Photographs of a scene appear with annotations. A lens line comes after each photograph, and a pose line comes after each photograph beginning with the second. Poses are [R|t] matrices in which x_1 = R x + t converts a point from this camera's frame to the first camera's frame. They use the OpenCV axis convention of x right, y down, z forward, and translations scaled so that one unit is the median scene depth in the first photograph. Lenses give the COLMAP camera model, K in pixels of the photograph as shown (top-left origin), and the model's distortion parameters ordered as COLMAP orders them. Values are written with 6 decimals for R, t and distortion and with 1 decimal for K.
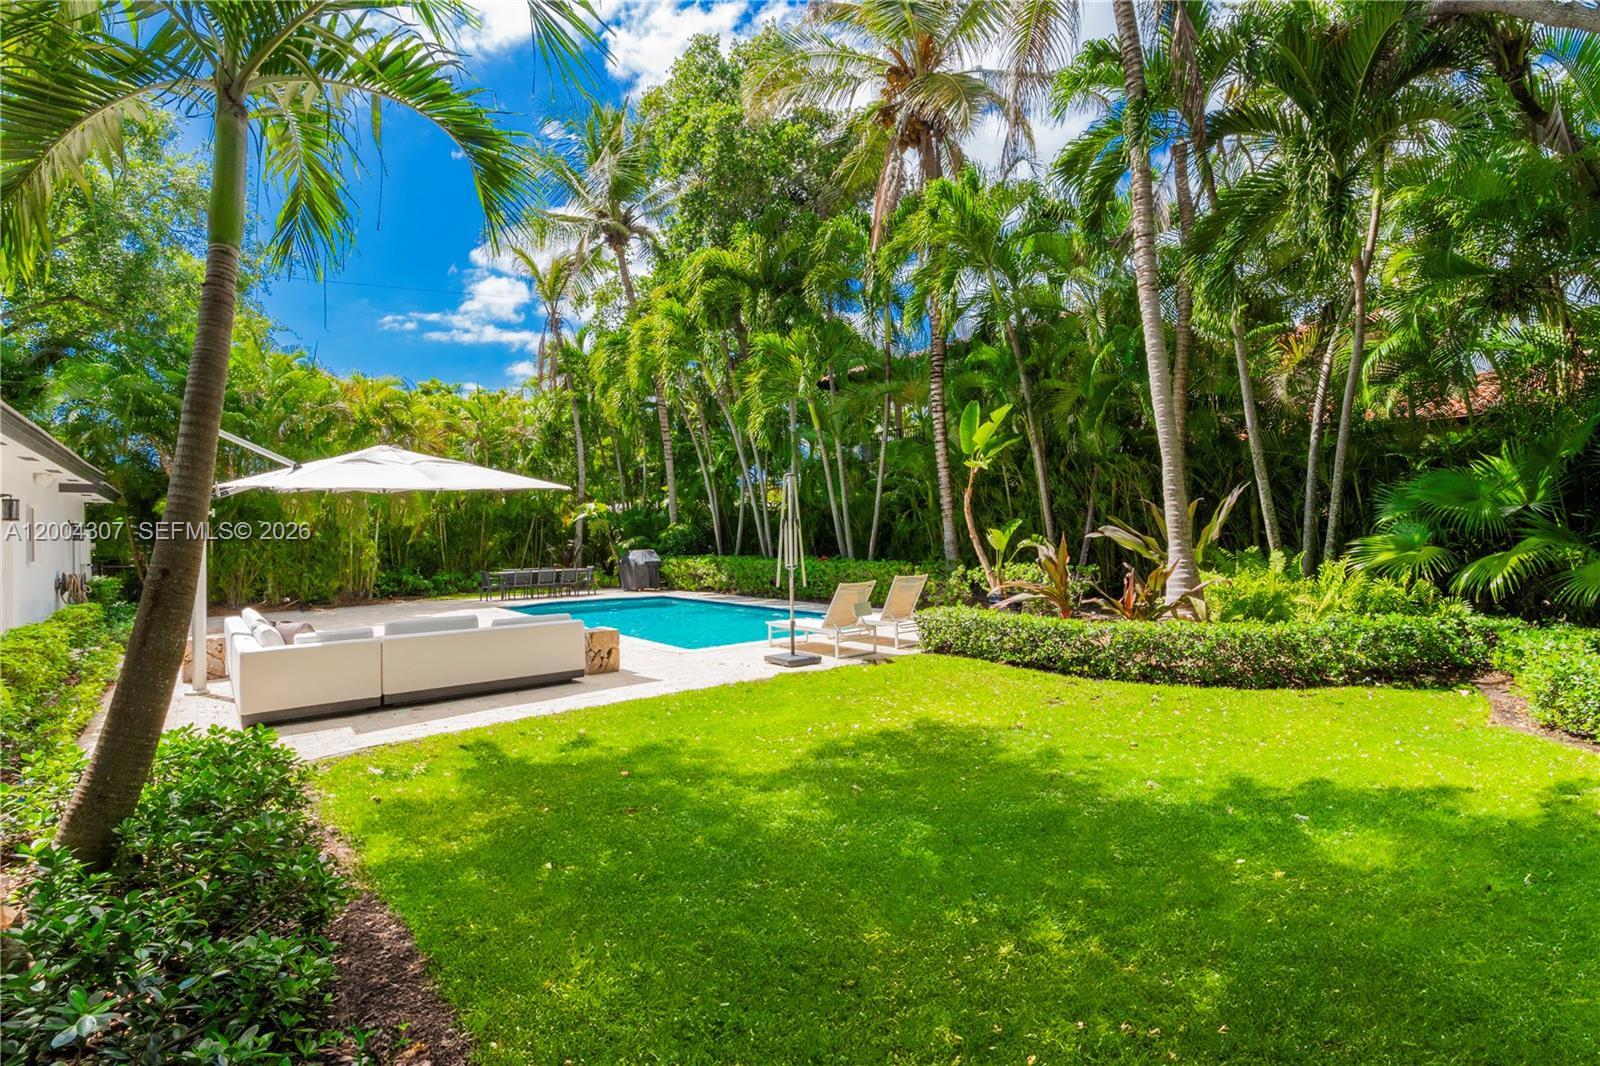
lens RADIAL K [[739.9, 0, 792.2], [0, 739.9, 529.4], [0, 0, 1]] dist [-0.004637, -0.000536]
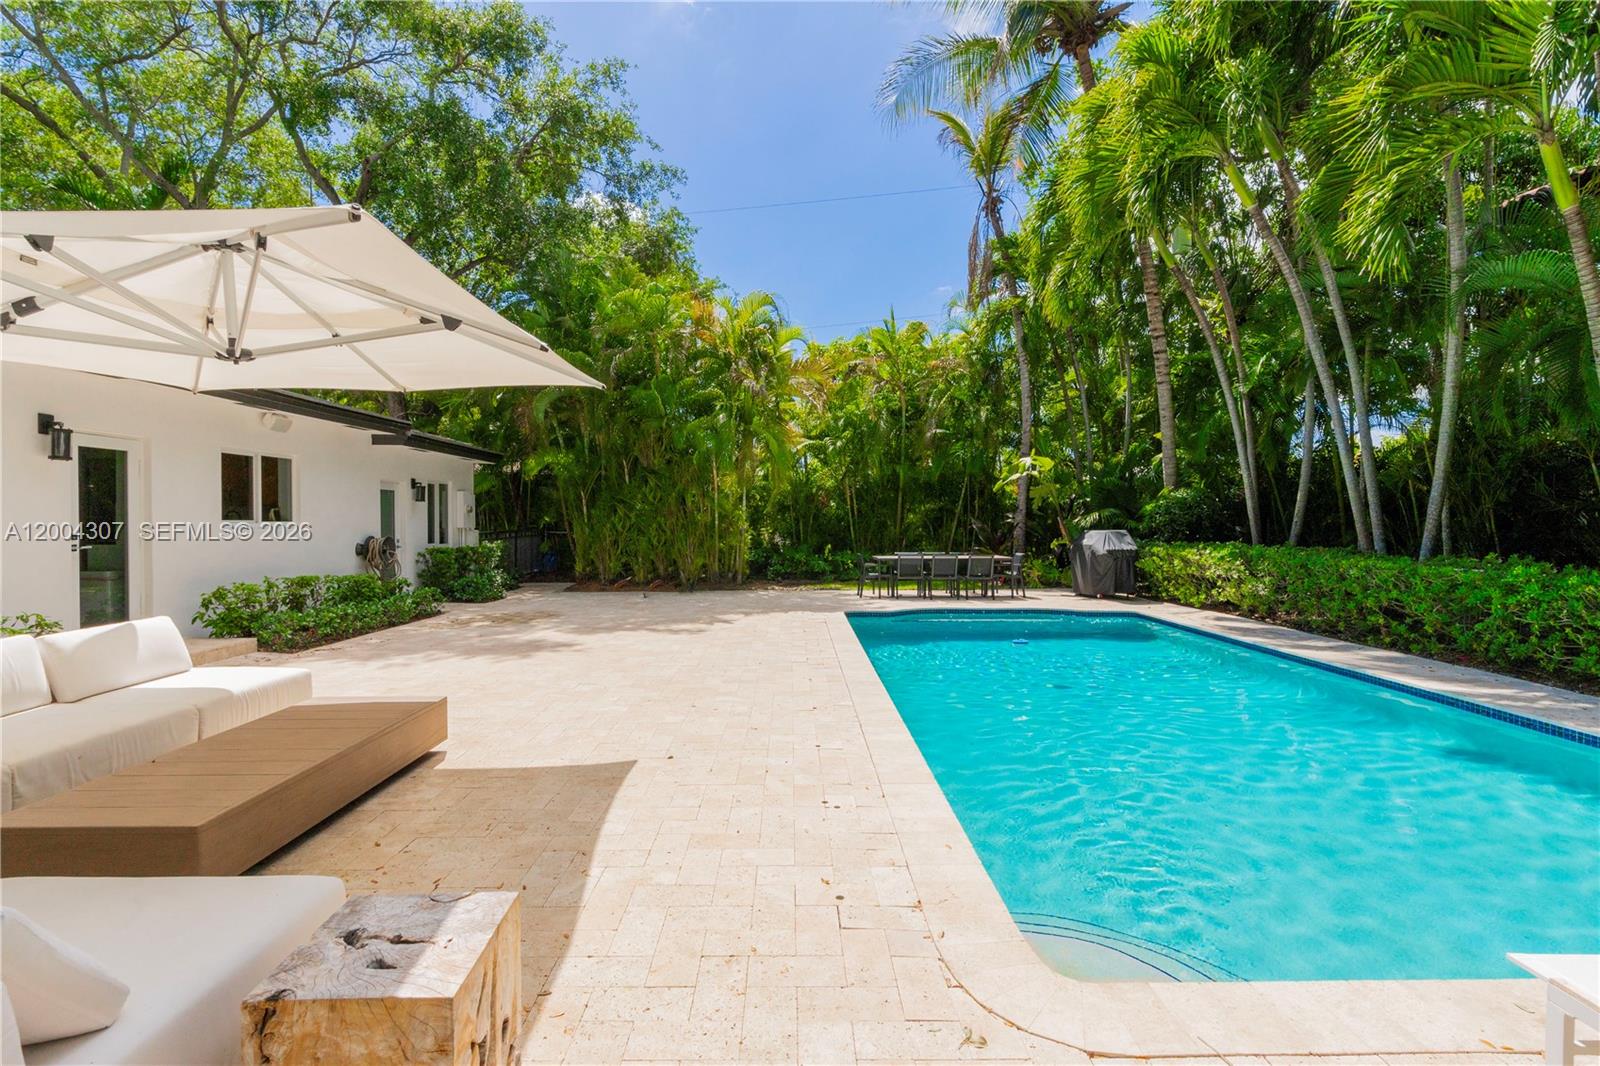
lens RADIAL K [[739.9, 0, 792.2], [0, 739.9, 529.4], [0, 0, 1]] dist [-0.004637, -0.000536]
pose [[0.786823, 0.026437, -0.616612, -0.029194], [-0.010043, 0.999498, 0.030037, 0.010735], [0.617096, -0.017441, 0.786694, 0.342006]]
